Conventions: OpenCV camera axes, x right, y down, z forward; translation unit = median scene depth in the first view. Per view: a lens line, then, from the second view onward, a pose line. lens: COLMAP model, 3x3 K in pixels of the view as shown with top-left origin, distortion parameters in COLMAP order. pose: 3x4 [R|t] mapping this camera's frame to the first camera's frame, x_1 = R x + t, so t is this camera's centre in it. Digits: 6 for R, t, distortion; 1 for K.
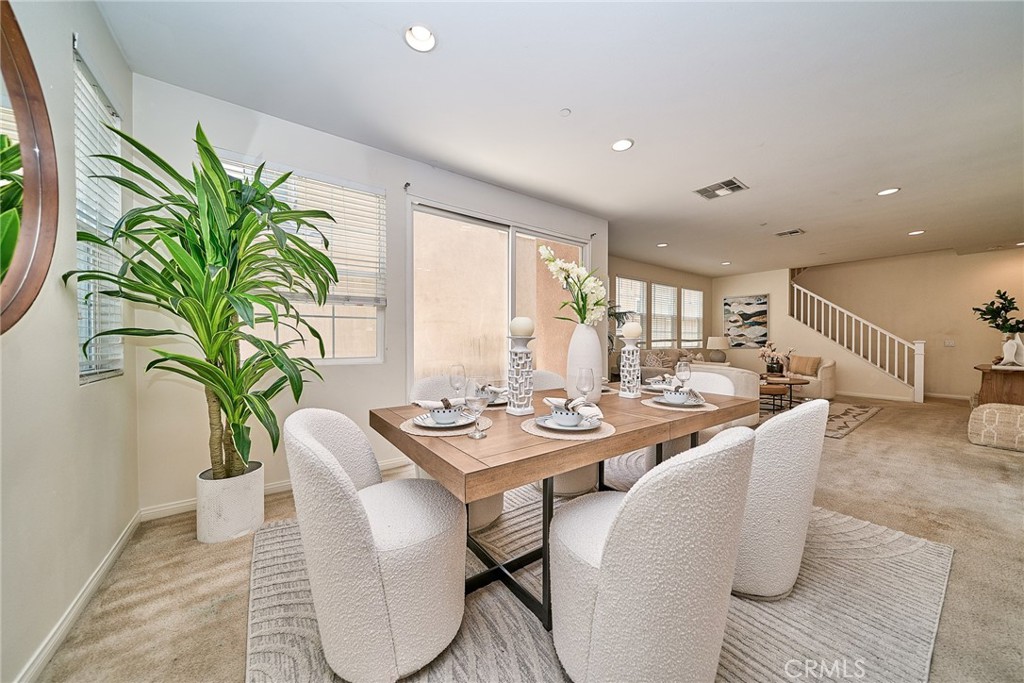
lens RADIAL K [[346.6, 0, 509.9], [0, 346.6, 342.6], [0, 0, 1]] dist [0.000133, -0.000126]
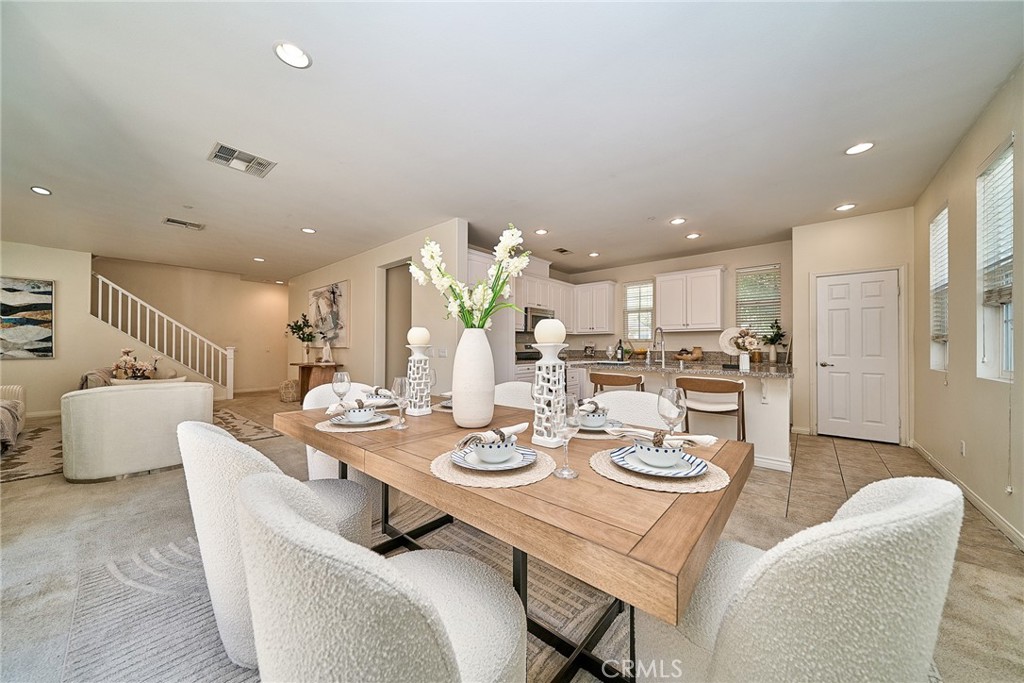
lens RADIAL K [[346.6, 0, 514.5], [0, 346.6, 344.3], [0, 0, 1]] dist [0.000133, -0.000126]
pose [[-0.242116, 0.005002, 0.970234, -0.197785], [0.007369, 0.999967, -0.003316, -0.004122], [-0.970219, 0.006347, -0.242145, 0.340457]]
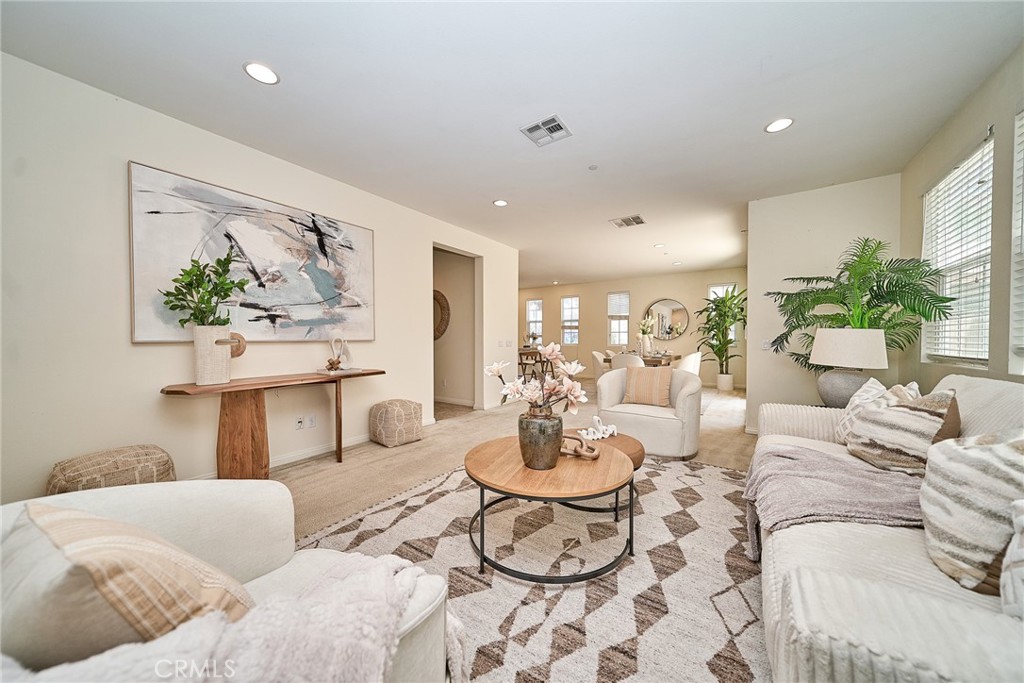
lens RADIAL K [[346.6, 0, 507.3], [0, 346.6, 340.8], [0, 0, 1]] dist [0.000133, -0.000126]
pose [[-0.940926, 0.002743, -0.338601, 0.835054], [-0.002261, 0.999894, 0.014383, -0.010902], [0.338605, 0.014298, -0.940820, 1.190588]]
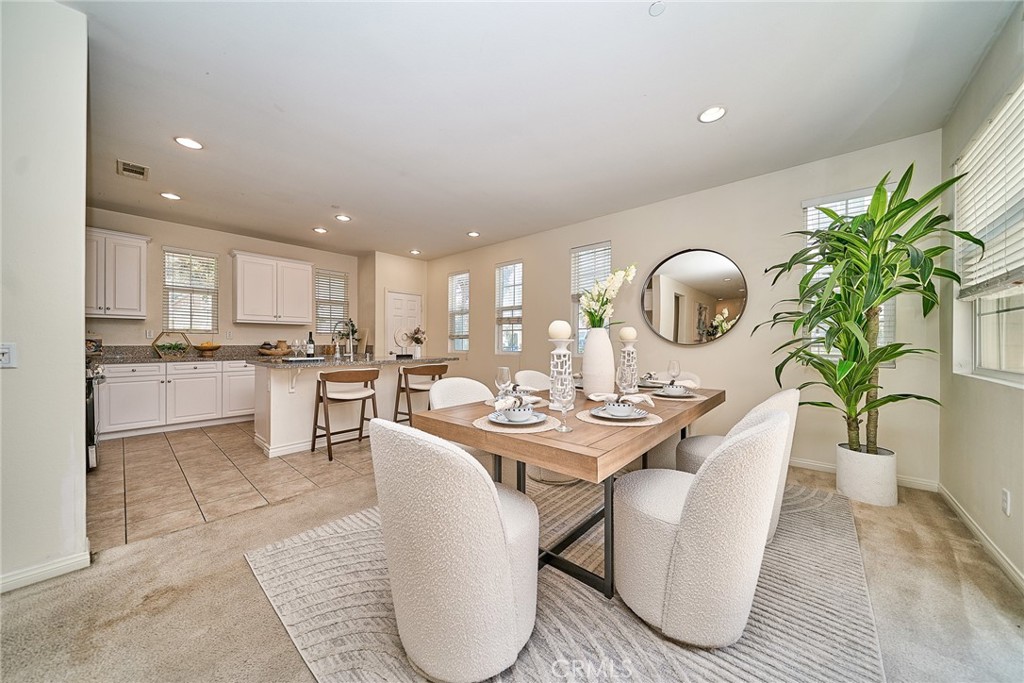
lens RADIAL K [[346.6, 0, 513.6], [0, 346.6, 340.8], [0, 0, 1]] dist [0.000133, -0.000126]
pose [[-0.973713, -0.006510, -0.227687, 0.225493], [-0.007715, 0.999961, 0.004403, -0.004554], [0.227650, 0.006044, -0.973724, 0.633013]]
